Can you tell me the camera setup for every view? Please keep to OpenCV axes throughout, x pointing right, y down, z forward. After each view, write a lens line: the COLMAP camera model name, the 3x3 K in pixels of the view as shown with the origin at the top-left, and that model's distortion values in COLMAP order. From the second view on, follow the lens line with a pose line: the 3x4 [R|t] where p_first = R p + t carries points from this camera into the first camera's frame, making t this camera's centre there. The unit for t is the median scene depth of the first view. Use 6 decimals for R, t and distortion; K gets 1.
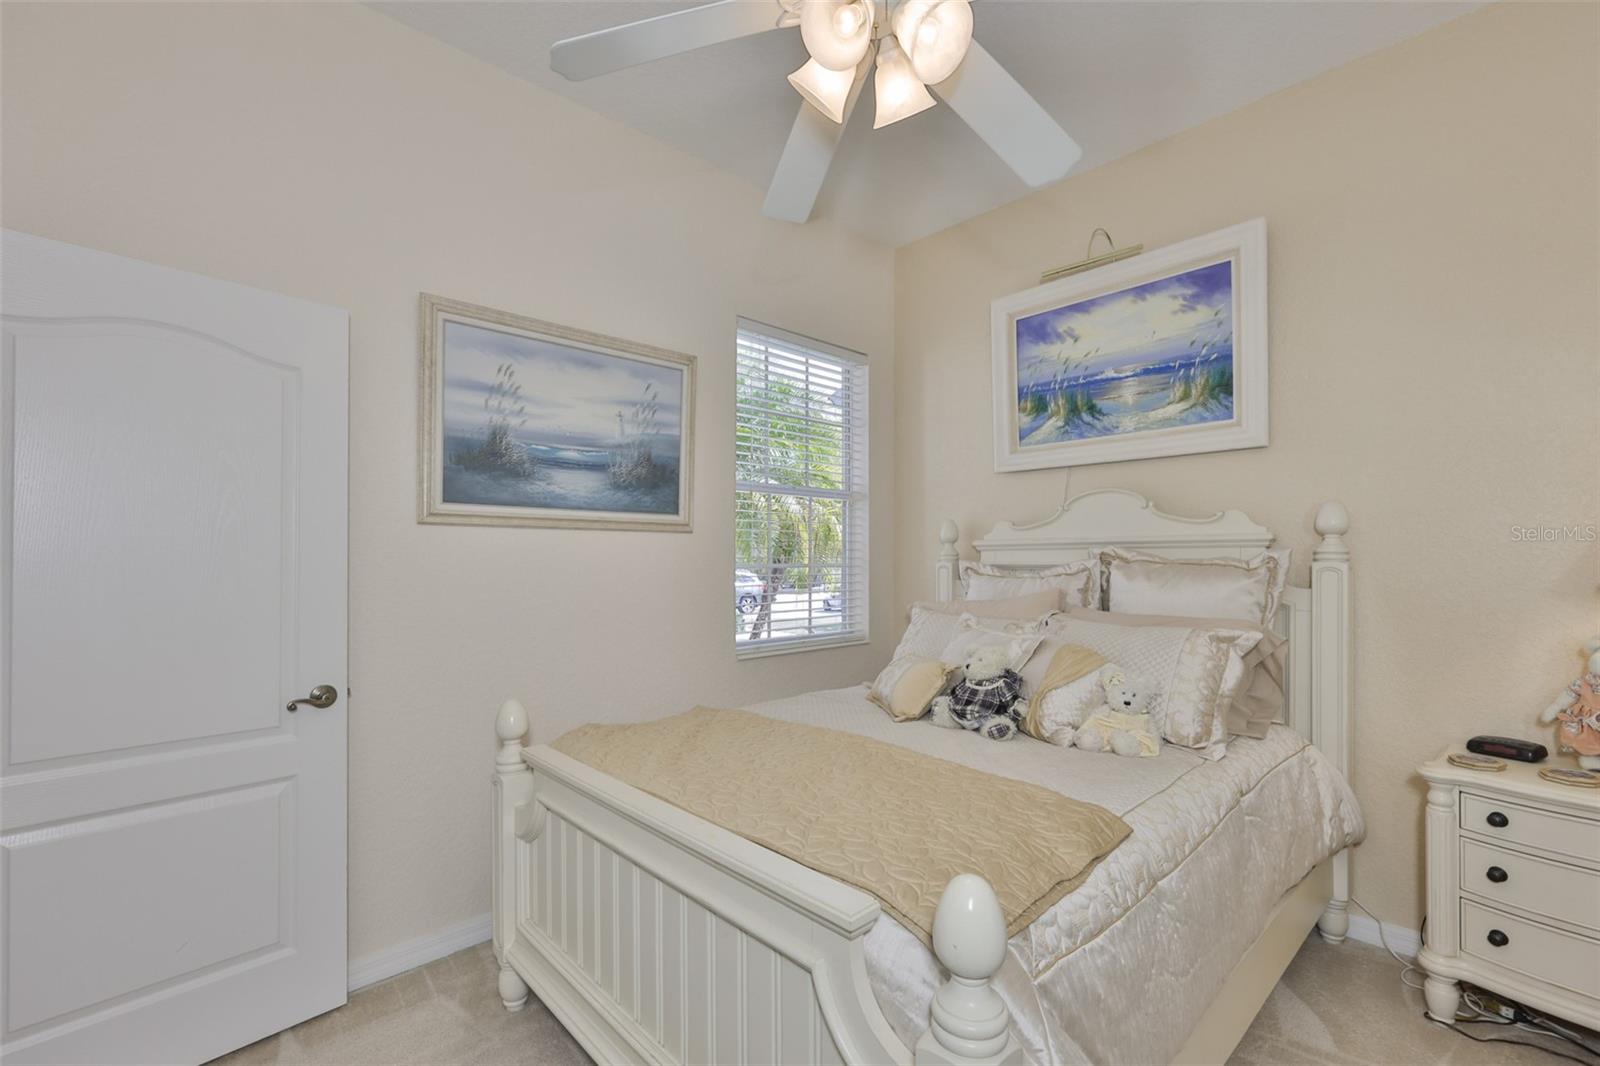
lens RADIAL K [[657.6, 0, 739.9], [0, 657.6, 562.8], [0, 0, 1]] dist [0.000511, -0.000017]
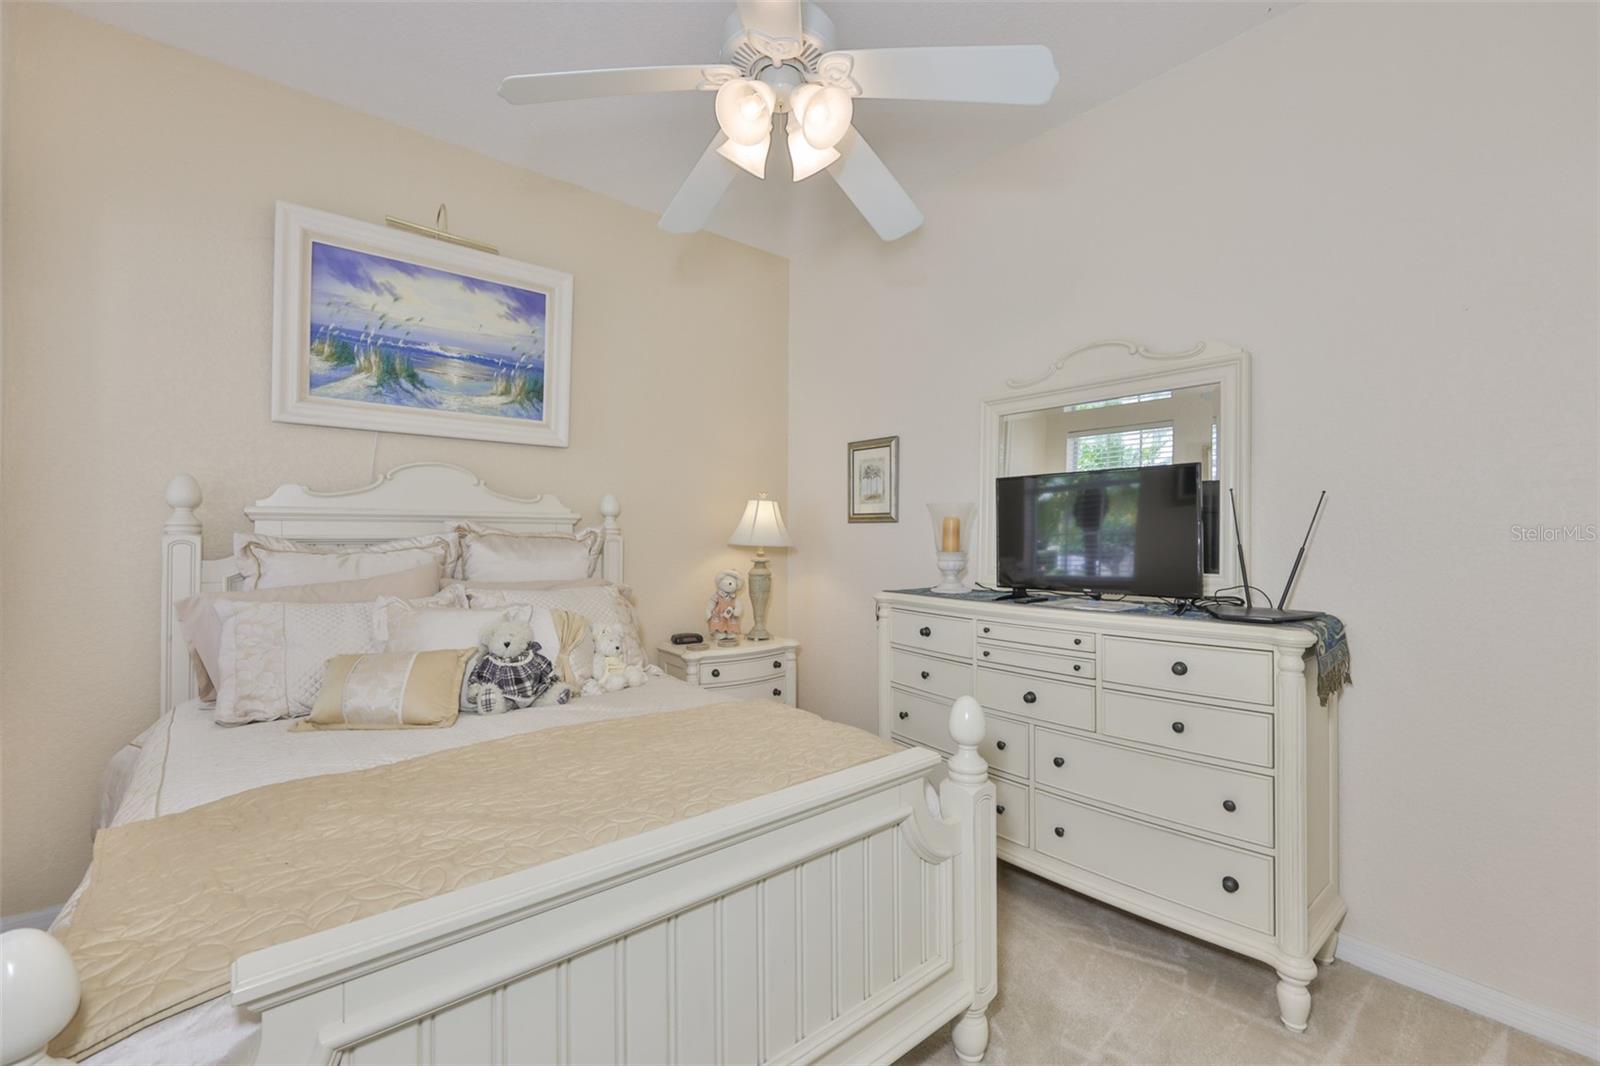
lens RADIAL K [[678.6, 0, 812.1], [0, 678.6, 538.6], [0, 0, 1]] dist [0.000522, -0.000040]
pose [[0.041274, -0.003476, 0.999142, -0.461667], [-0.000640, 0.999994, 0.003506, -0.000203], [-0.999148, -0.000785, 0.041271, 0.387814]]
